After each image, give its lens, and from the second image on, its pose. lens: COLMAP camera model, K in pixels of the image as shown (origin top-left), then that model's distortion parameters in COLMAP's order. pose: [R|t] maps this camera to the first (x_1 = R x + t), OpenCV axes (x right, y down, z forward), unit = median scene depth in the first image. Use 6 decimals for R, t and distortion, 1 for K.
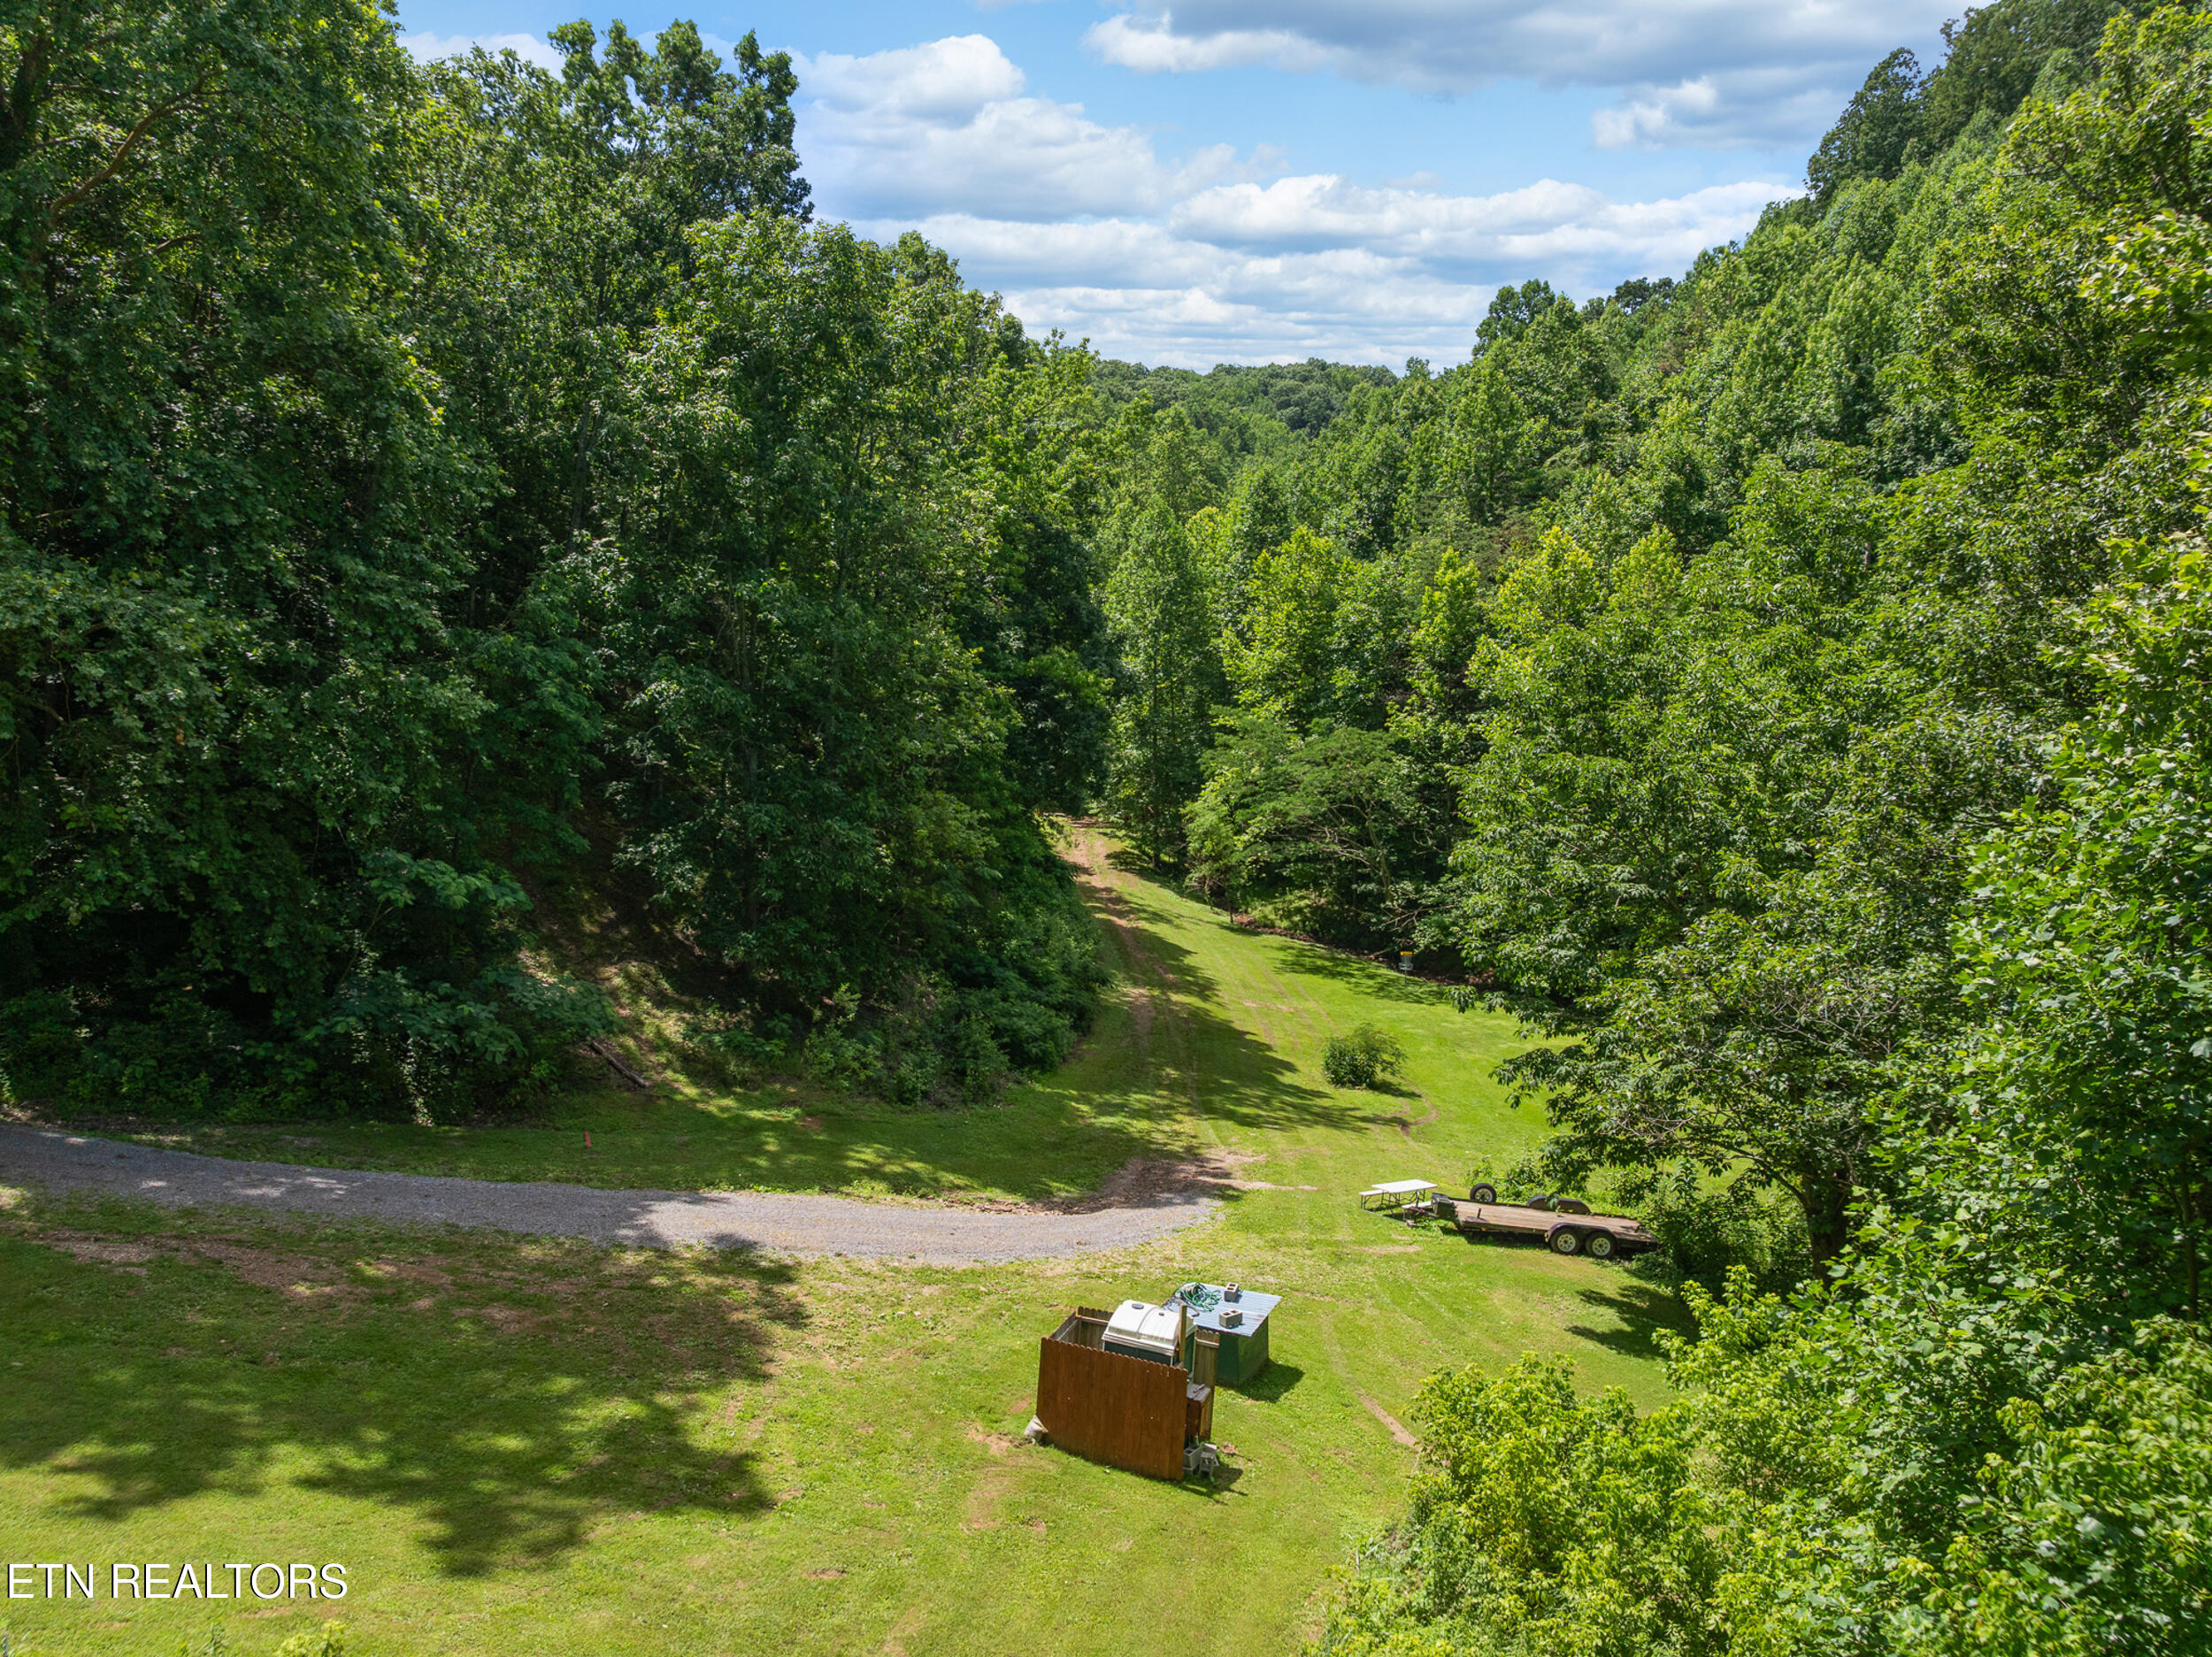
lens RADIAL K [[1576.8, 0, 1106.0], [0, 1576.8, 828.5], [0, 0, 1]] dist [0.001232, -0.000871]
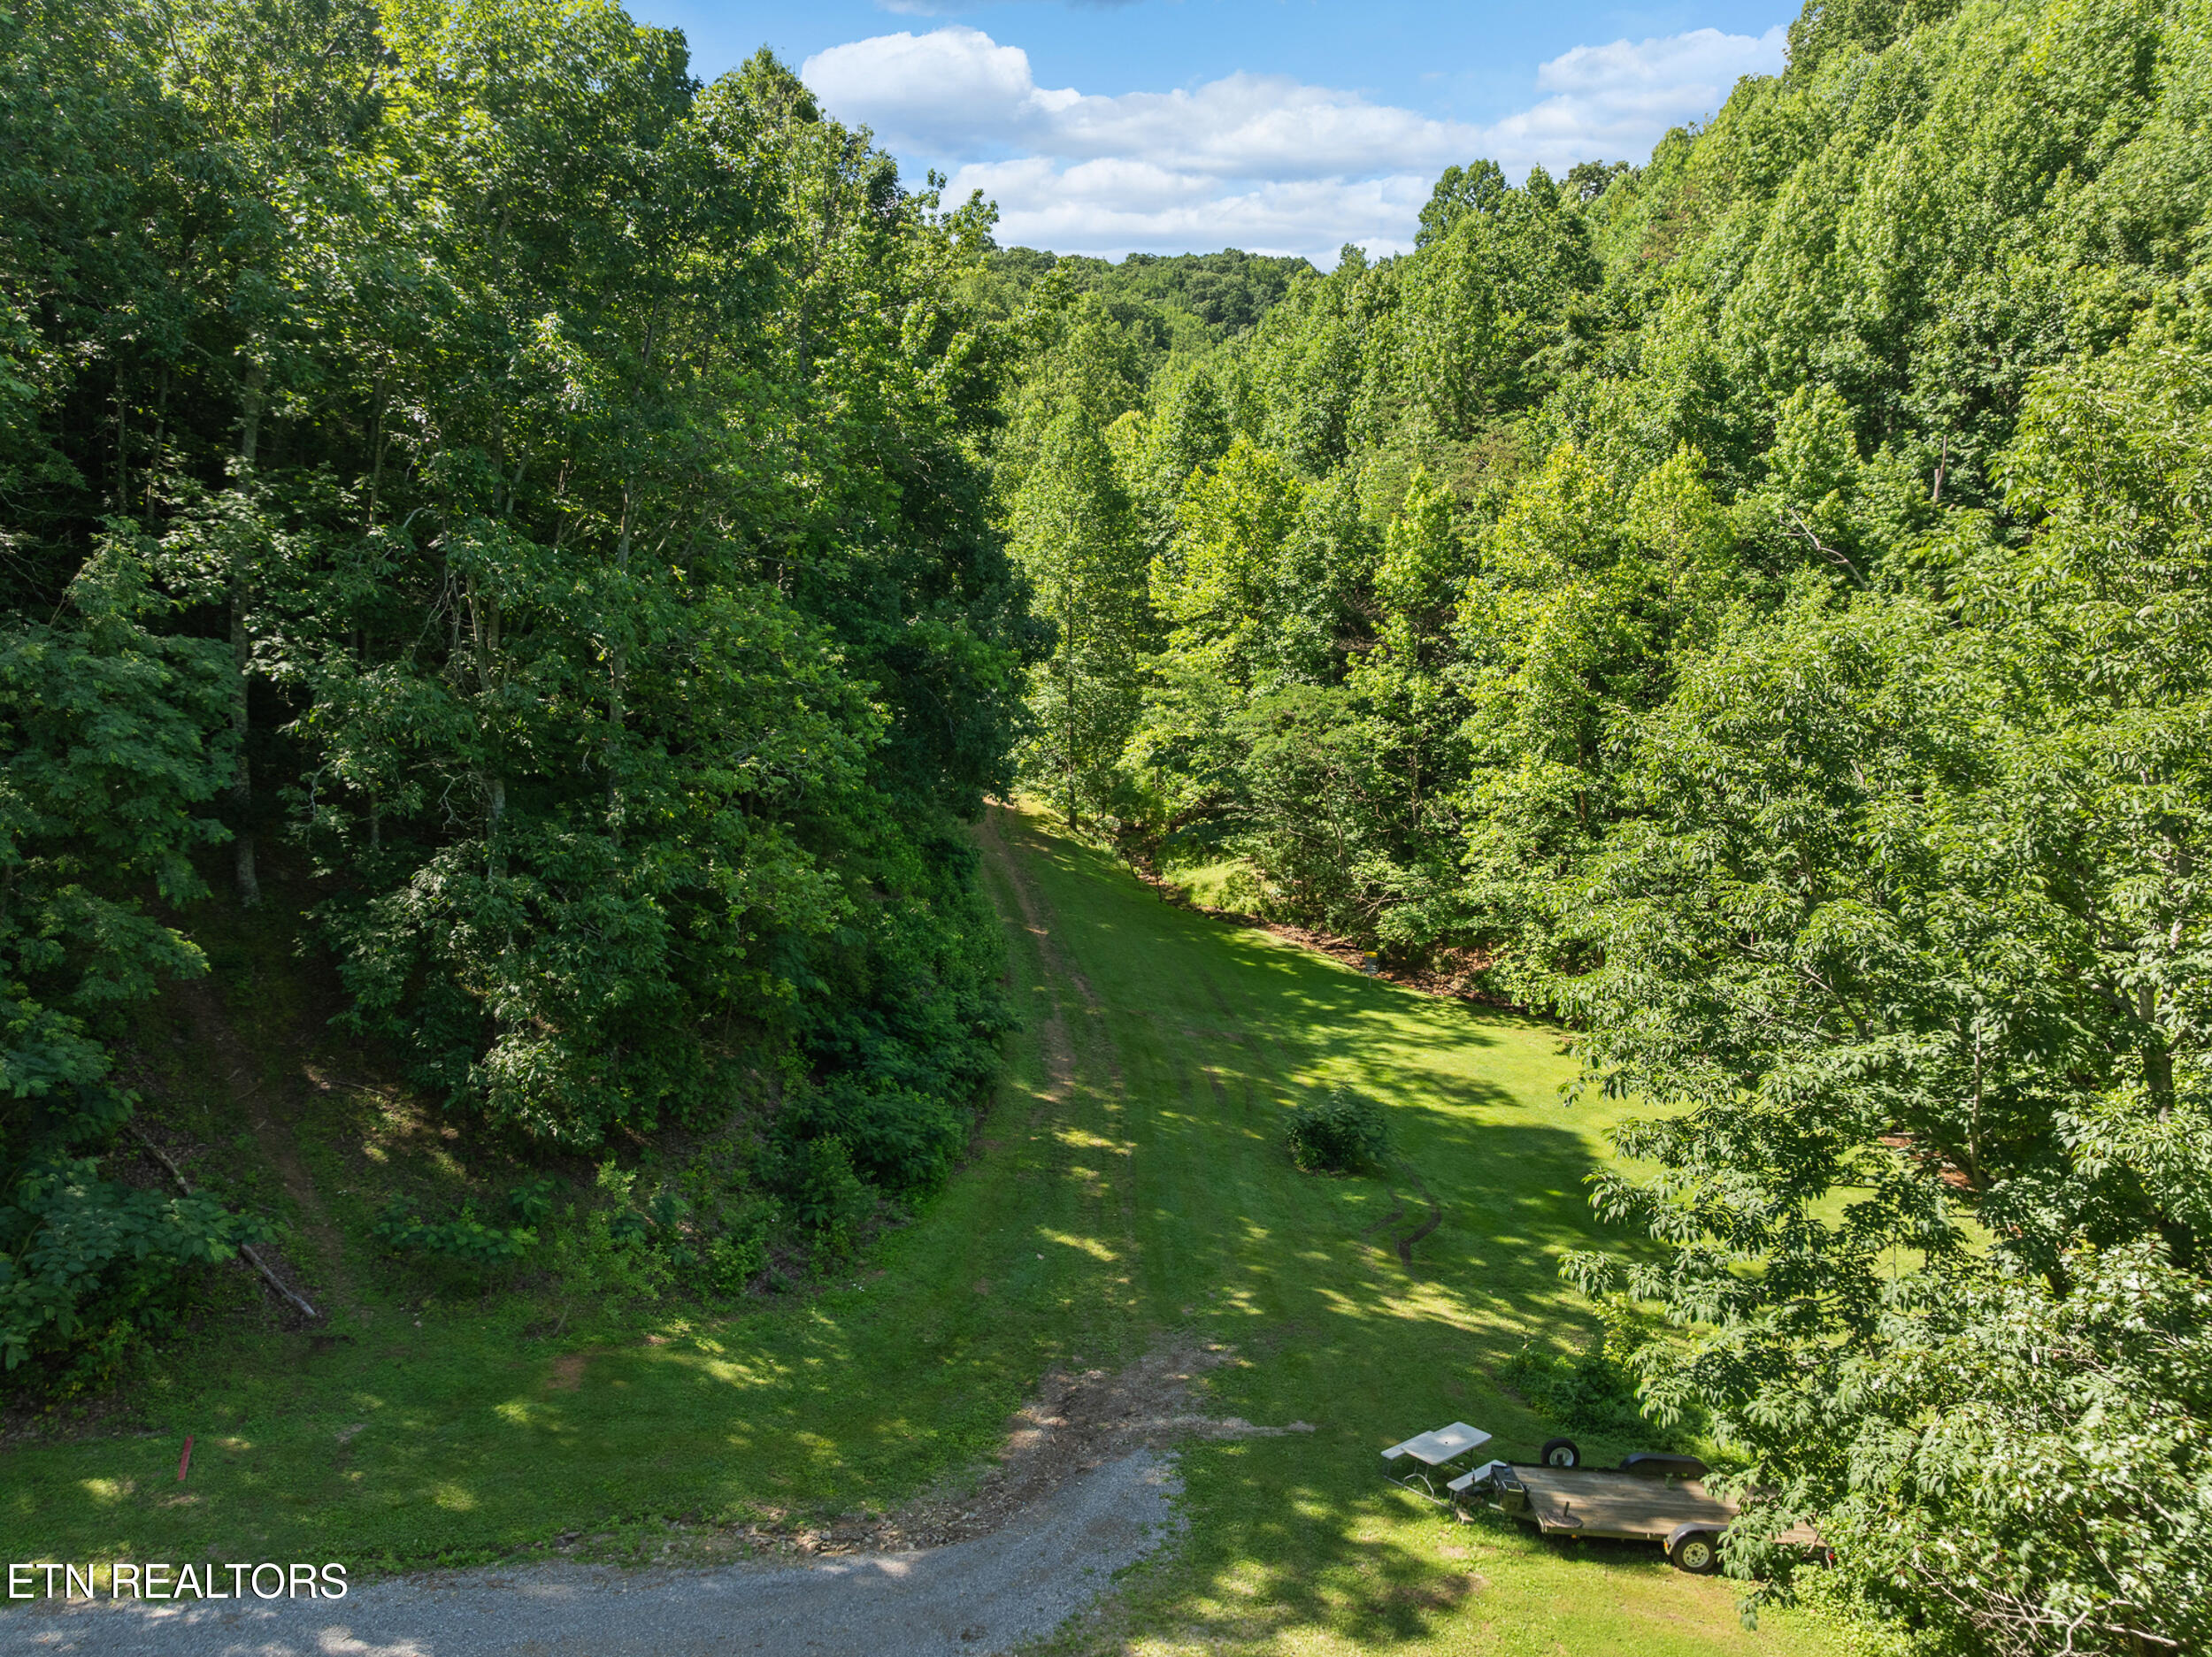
lens RADIAL K [[1576.8, 0, 1106.0], [0, 1576.8, 828.5], [0, 0, 1]] dist [0.001232, -0.000871]
pose [[0.998400, -0.002878, 0.056478, 0.001624], [-0.000680, 0.998022, 0.062867, -0.033887], [-0.056547, -0.062805, 0.996423, 0.142275]]
